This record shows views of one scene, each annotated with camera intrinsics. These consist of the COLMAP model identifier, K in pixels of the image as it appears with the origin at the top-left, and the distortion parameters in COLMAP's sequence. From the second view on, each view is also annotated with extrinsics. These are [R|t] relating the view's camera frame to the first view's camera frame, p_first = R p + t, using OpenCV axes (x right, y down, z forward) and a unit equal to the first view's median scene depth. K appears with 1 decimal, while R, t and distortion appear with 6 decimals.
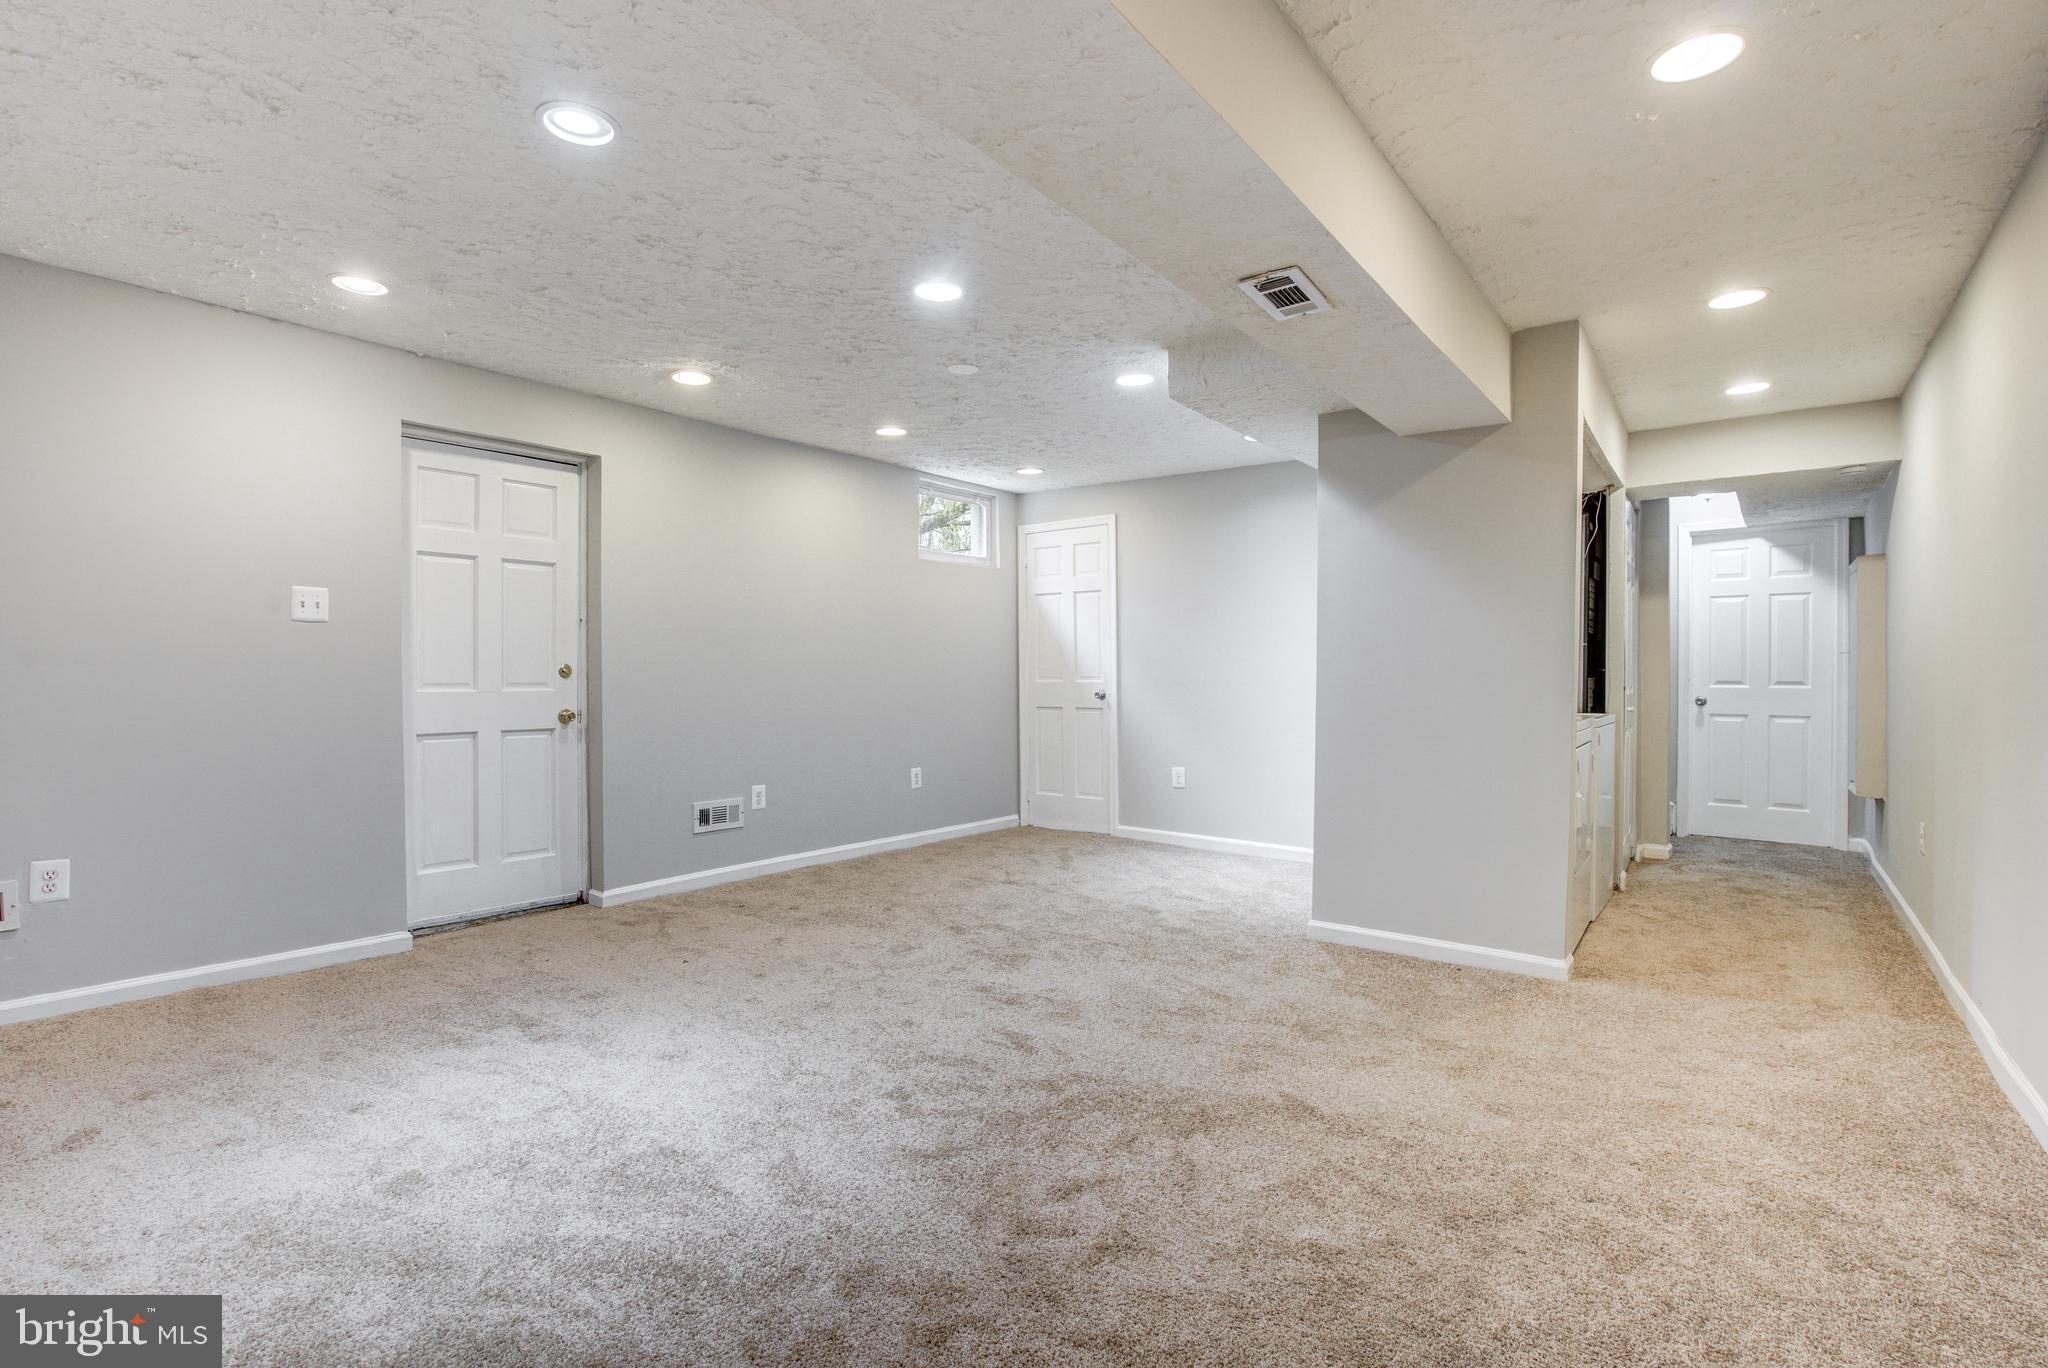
lens RADIAL K [[983.8, 0, 999.5], [0, 983.8, 682.0], [0, 0, 1]] dist [-0.045641, 0.015421]
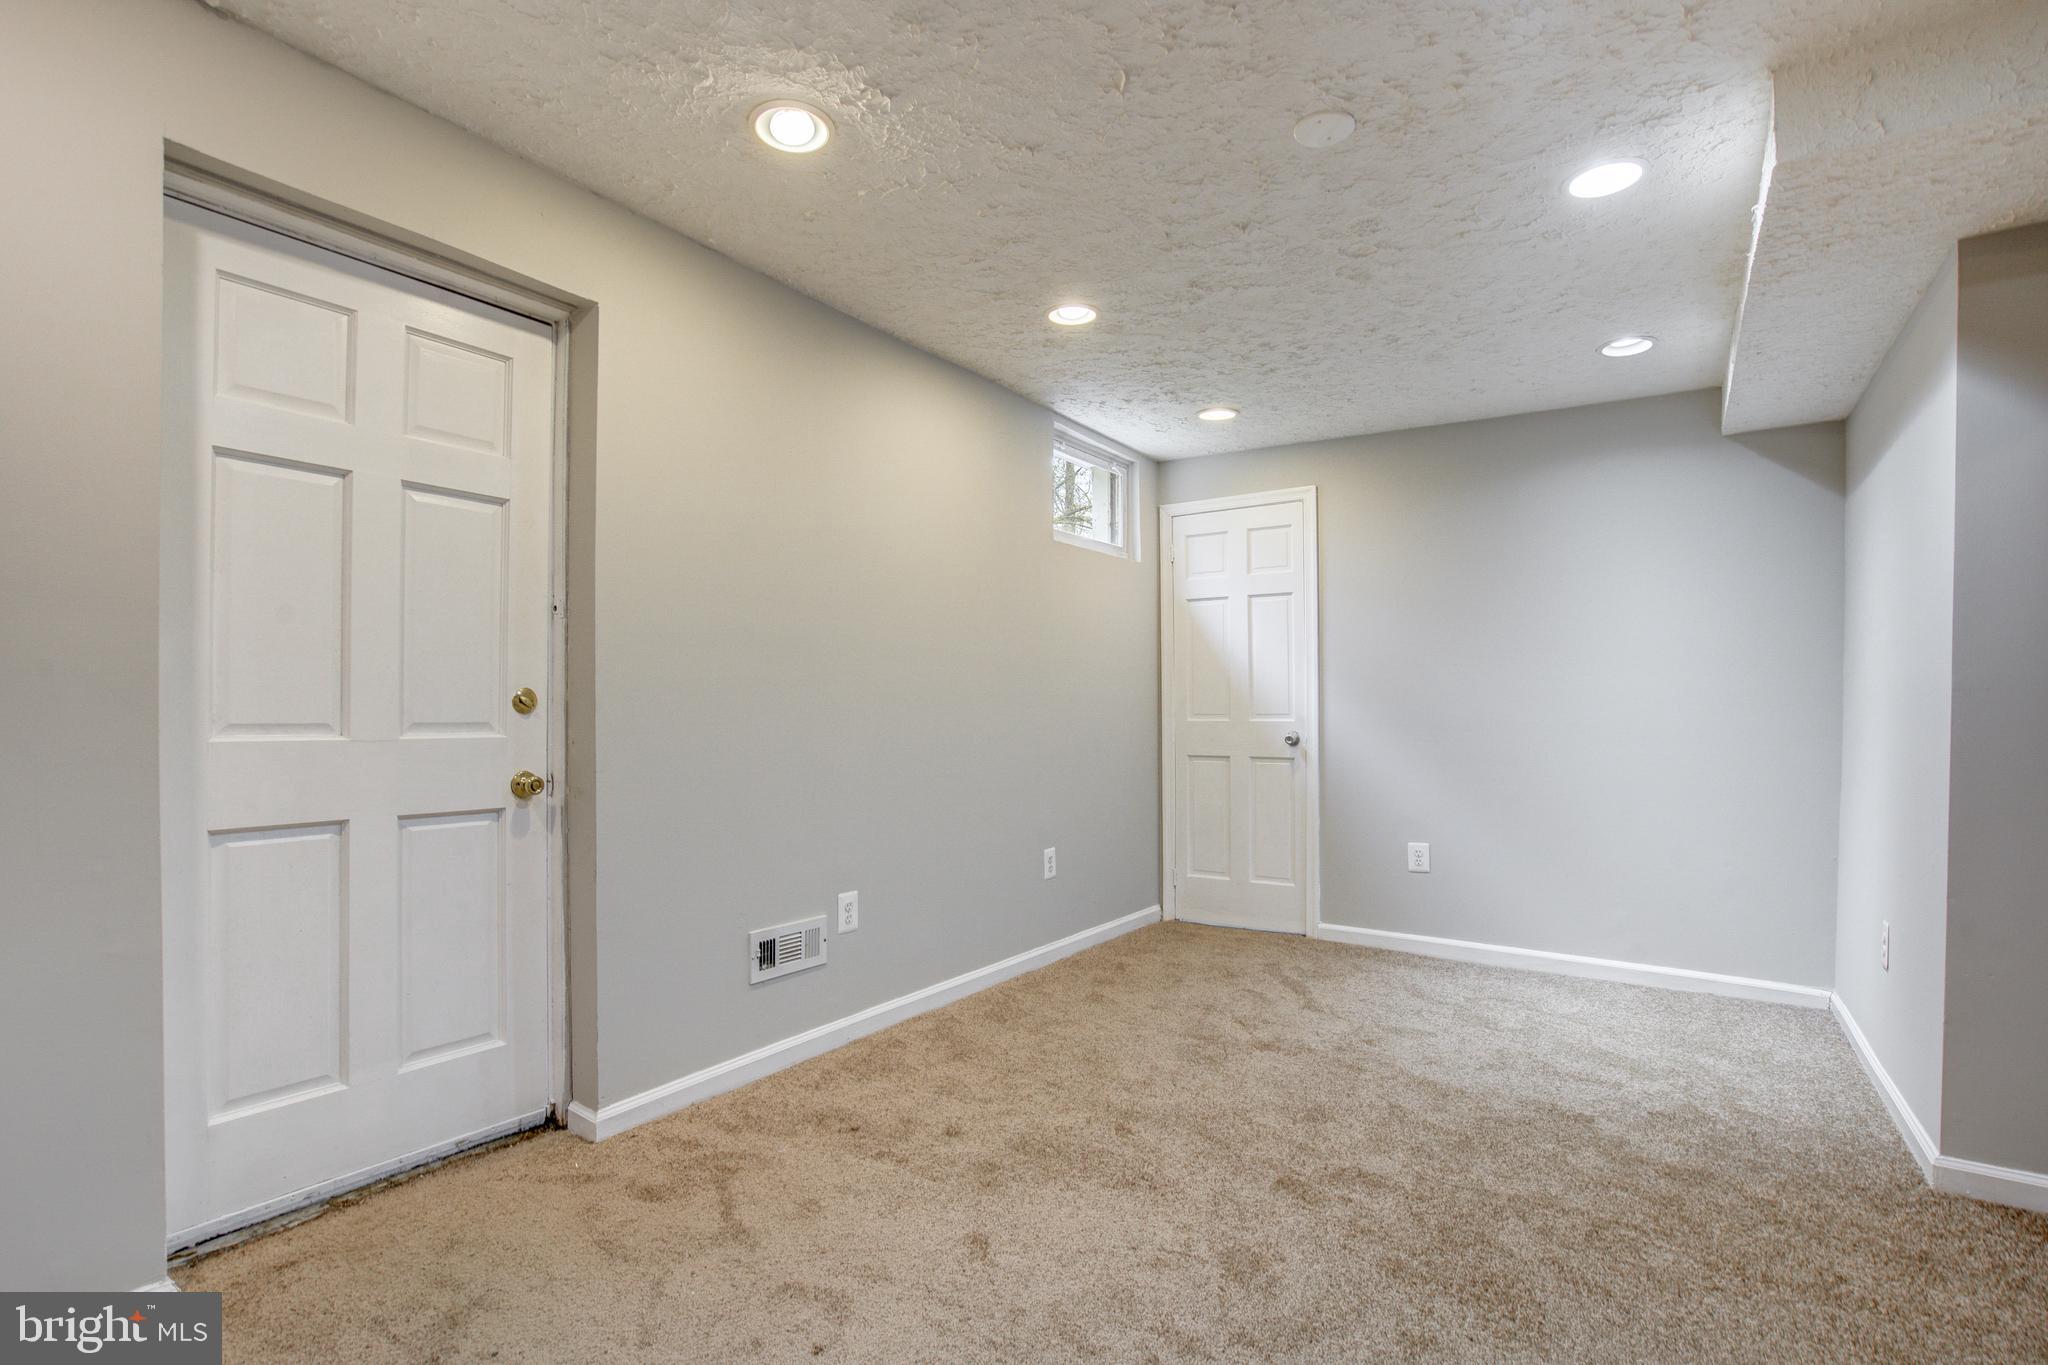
lens RADIAL K [[975.6, 0, 1015.5], [0, 975.6, 709.8], [0, 0, 1]] dist [-0.054226, 0.023348]
pose [[0.997143, 0.002526, 0.075501, -0.217409], [-0.001784, 0.999950, -0.009886, -0.001454], [-0.075522, 0.009723, 0.997097, 0.454151]]
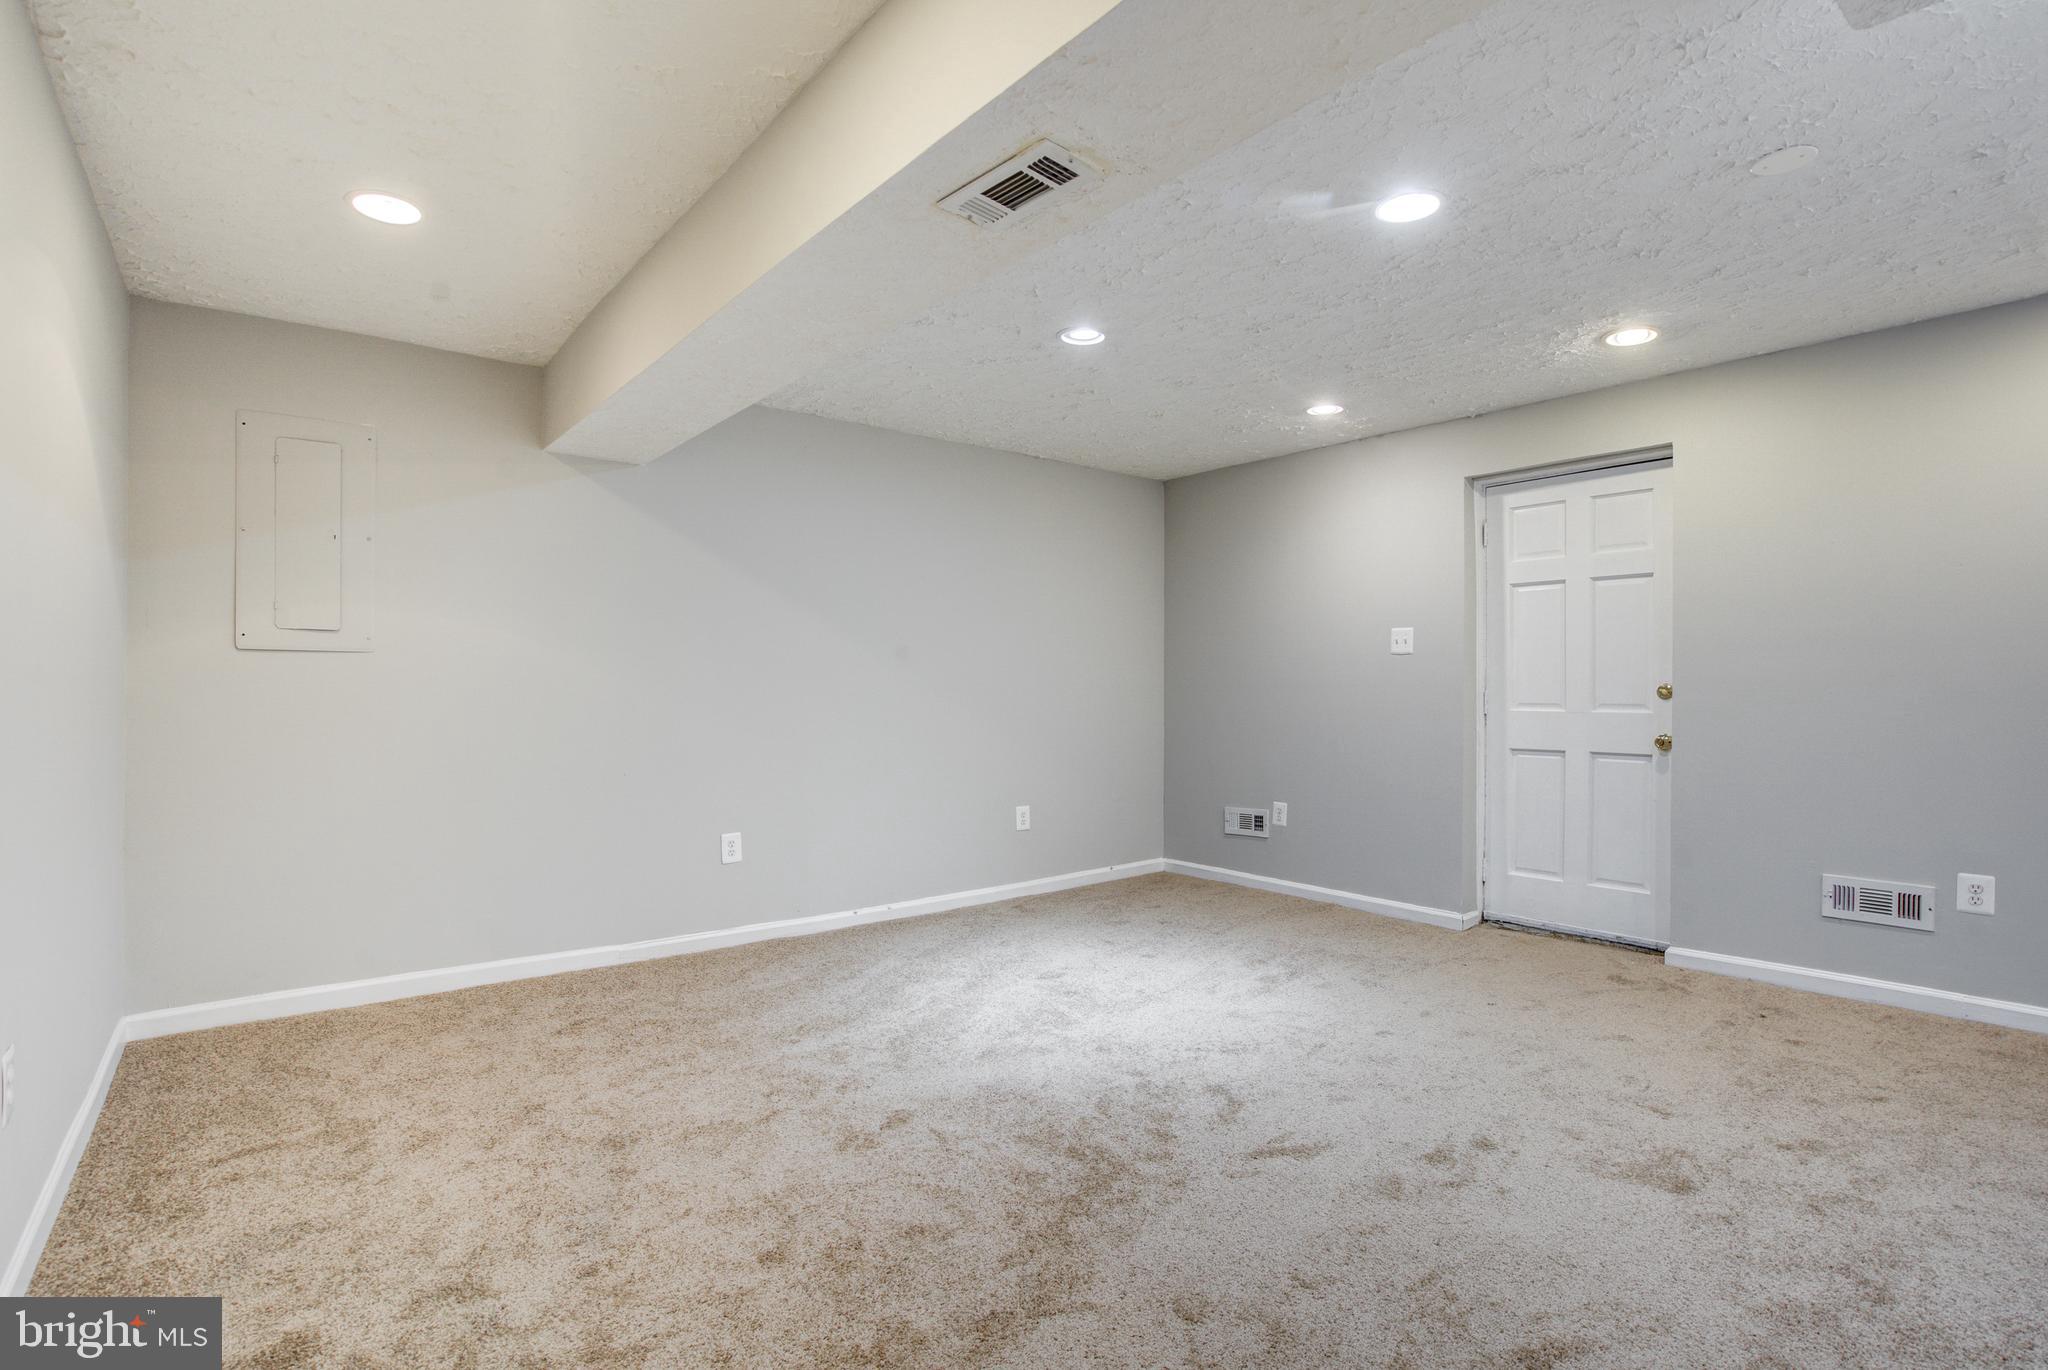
lens RADIAL K [[983.8, 0, 999.5], [0, 983.8, 683.0], [0, 0, 1]] dist [-0.045641, 0.015421]
pose [[-0.234616, -0.004968, -0.972075, 0.566082], [-0.004697, 0.999981, -0.003977, -0.012651], [0.972077, 0.003633, -0.234635, 0.621945]]
